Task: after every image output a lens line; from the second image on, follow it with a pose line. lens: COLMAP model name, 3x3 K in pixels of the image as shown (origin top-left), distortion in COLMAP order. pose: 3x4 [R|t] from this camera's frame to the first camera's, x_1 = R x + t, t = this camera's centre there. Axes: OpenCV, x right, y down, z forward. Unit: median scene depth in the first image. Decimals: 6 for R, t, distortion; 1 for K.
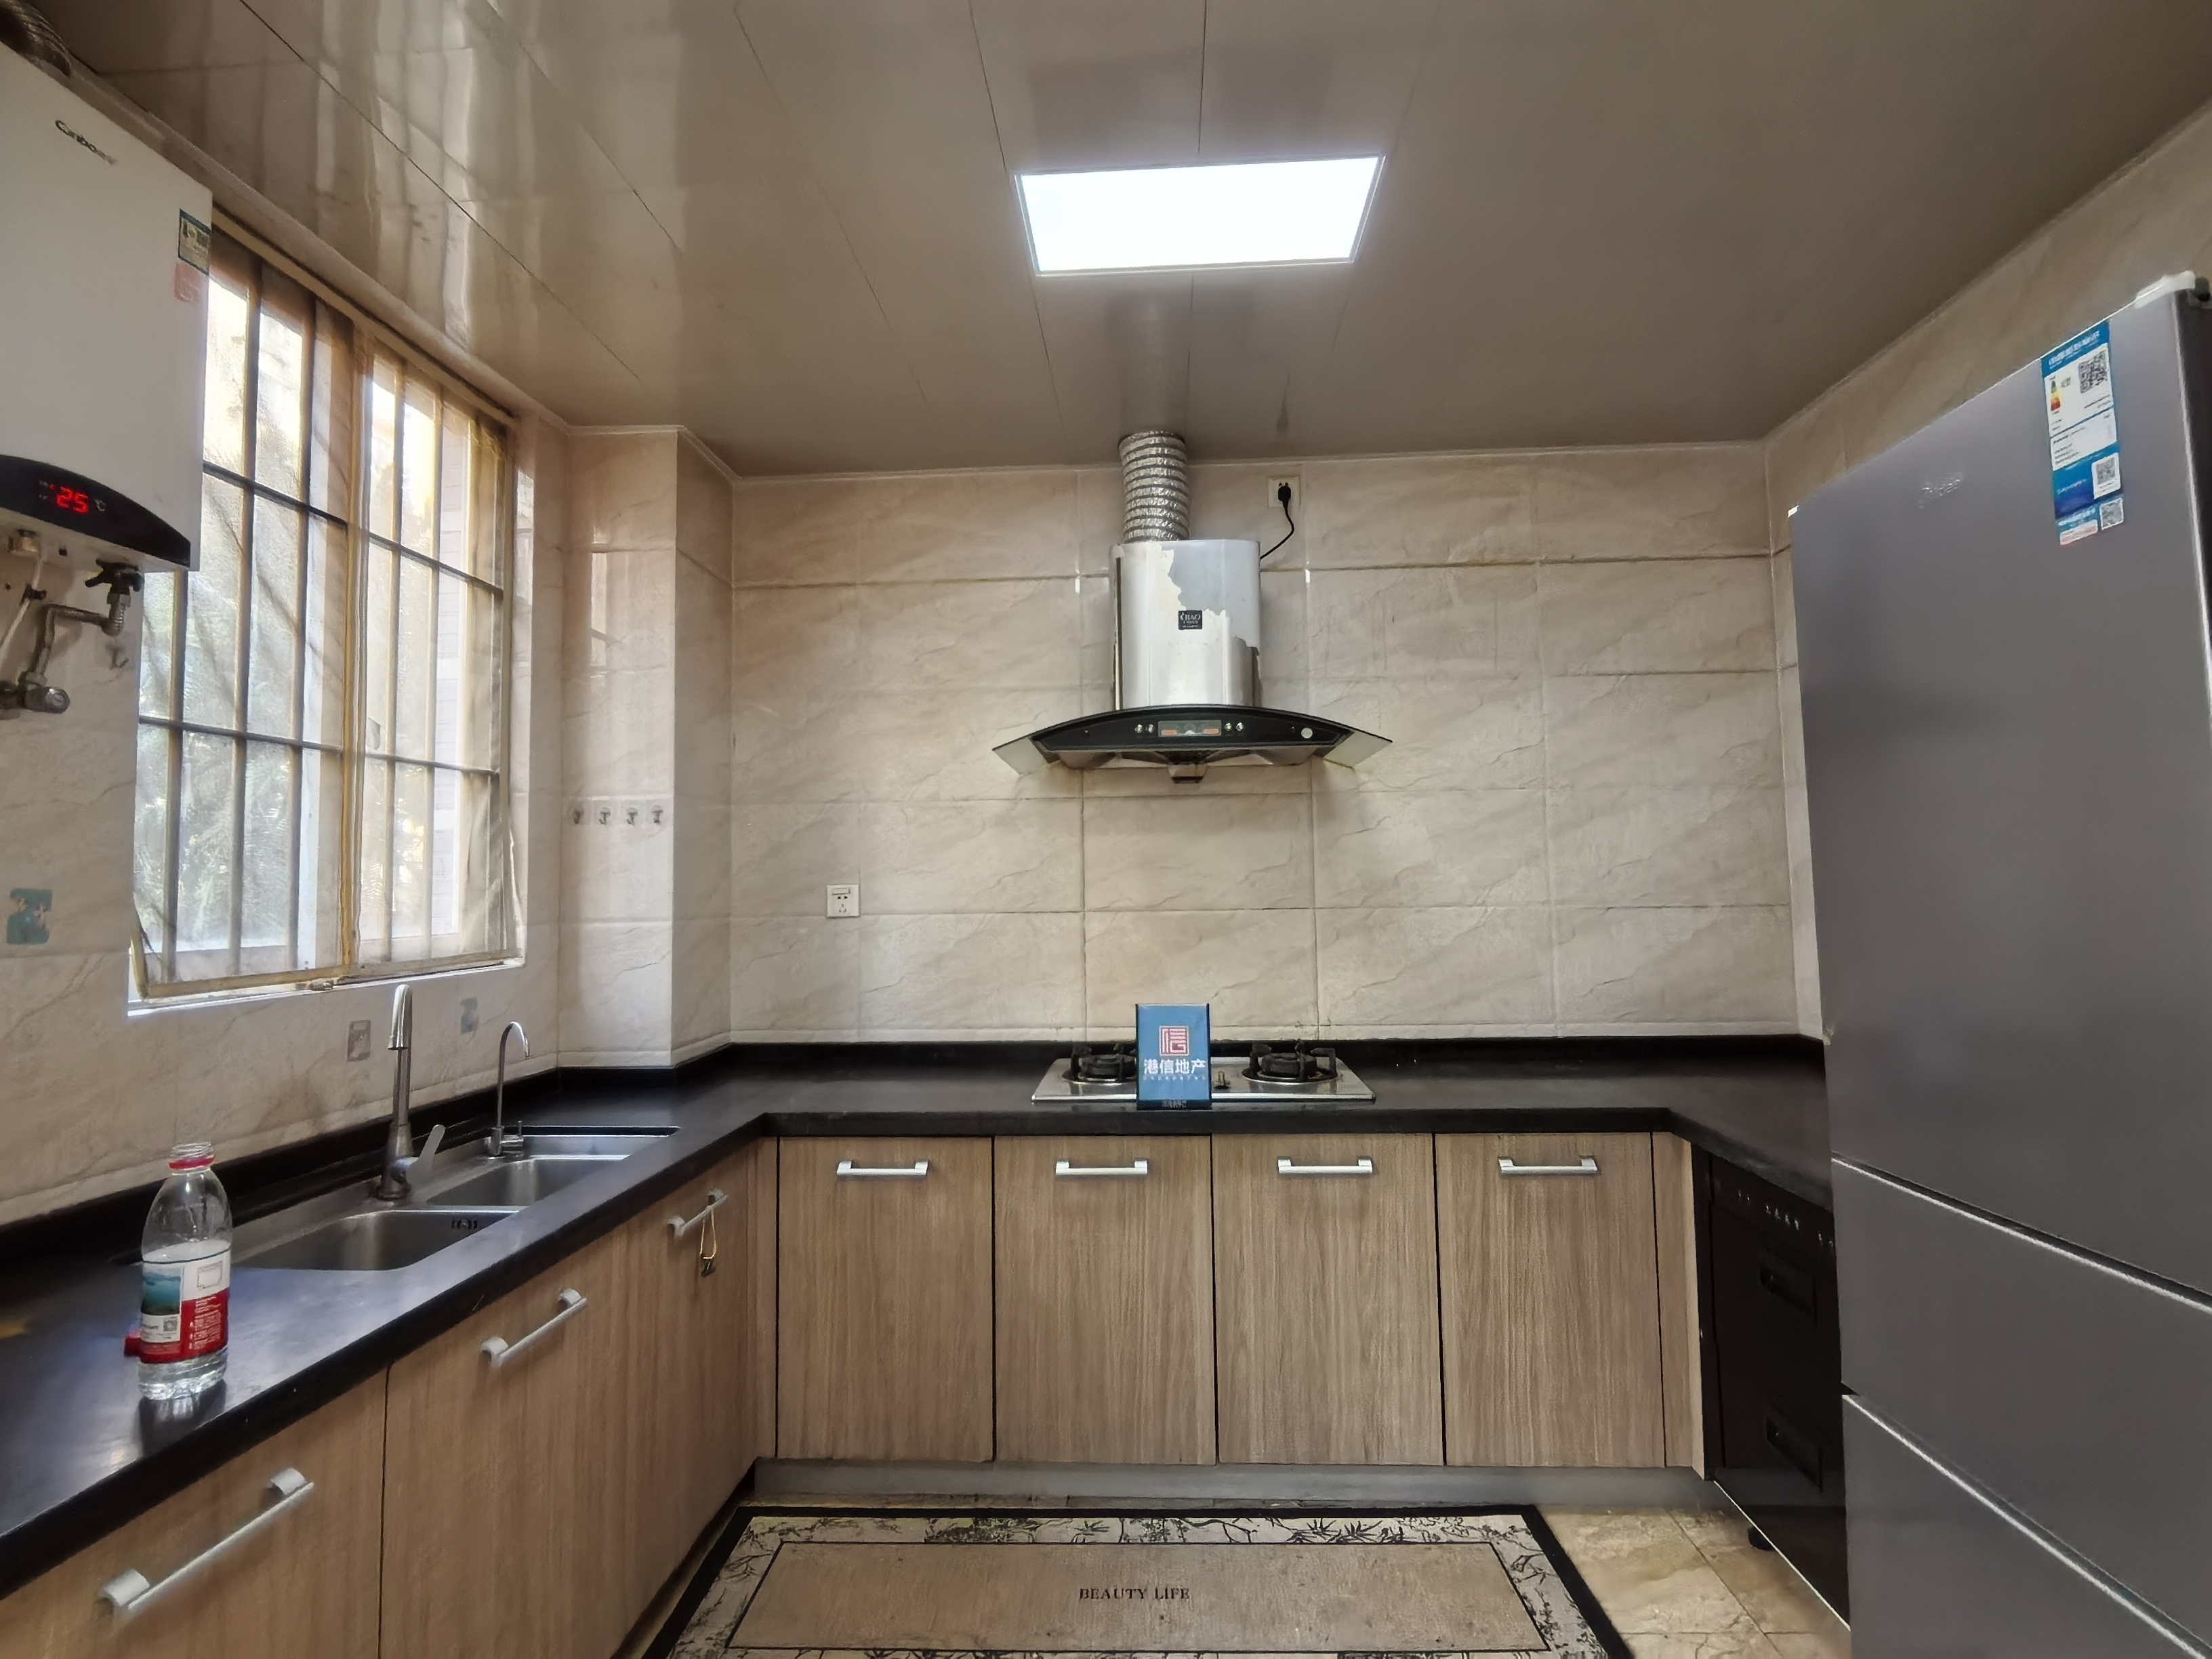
lens RADIAL K [[1050.6, 0, 1102.8], [0, 1050.6, 829.4], [0, 0, 1]] dist [-0.022782, -0.000135]
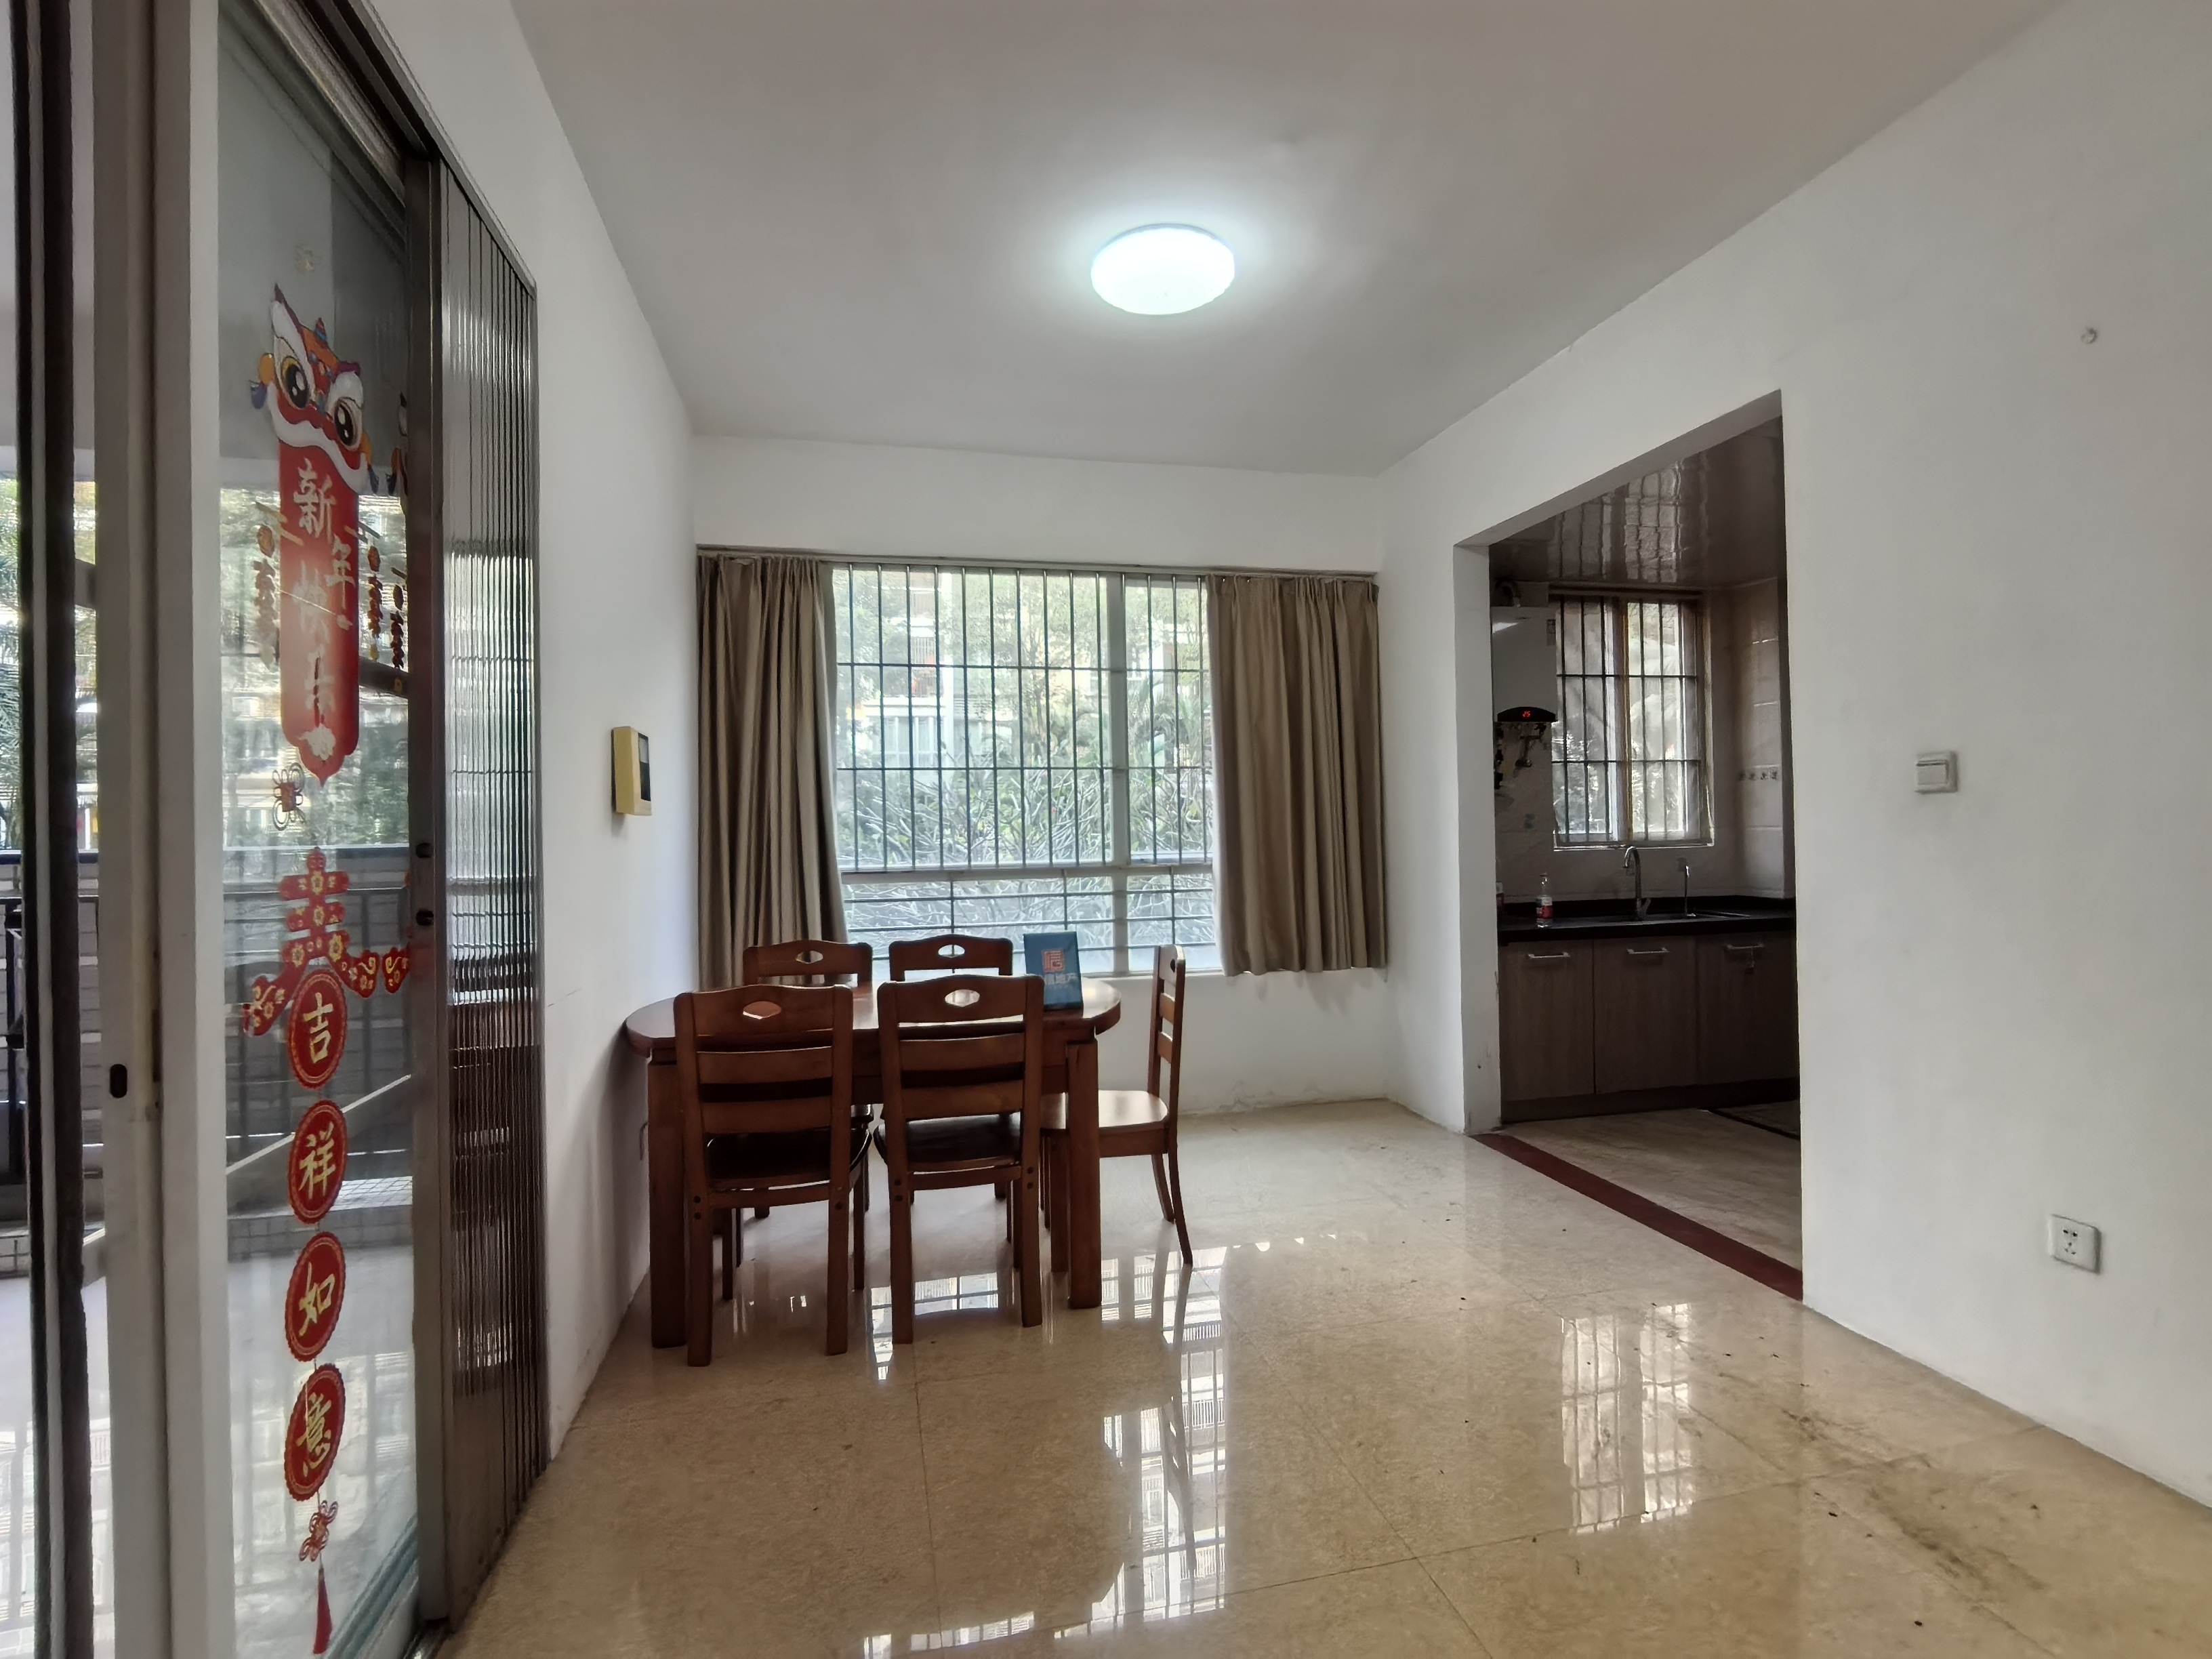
lens RADIAL K [[1050.6, 0, 1100.6], [0, 1050.6, 820.2], [0, 0, 1]] dist [-0.022782, -0.000135]
pose [[0.274982, 0.010814, -0.961388, 1.501655], [0.068007, 0.997213, 0.030669, -0.098818], [0.959041, -0.073815, 0.273480, -1.053646]]
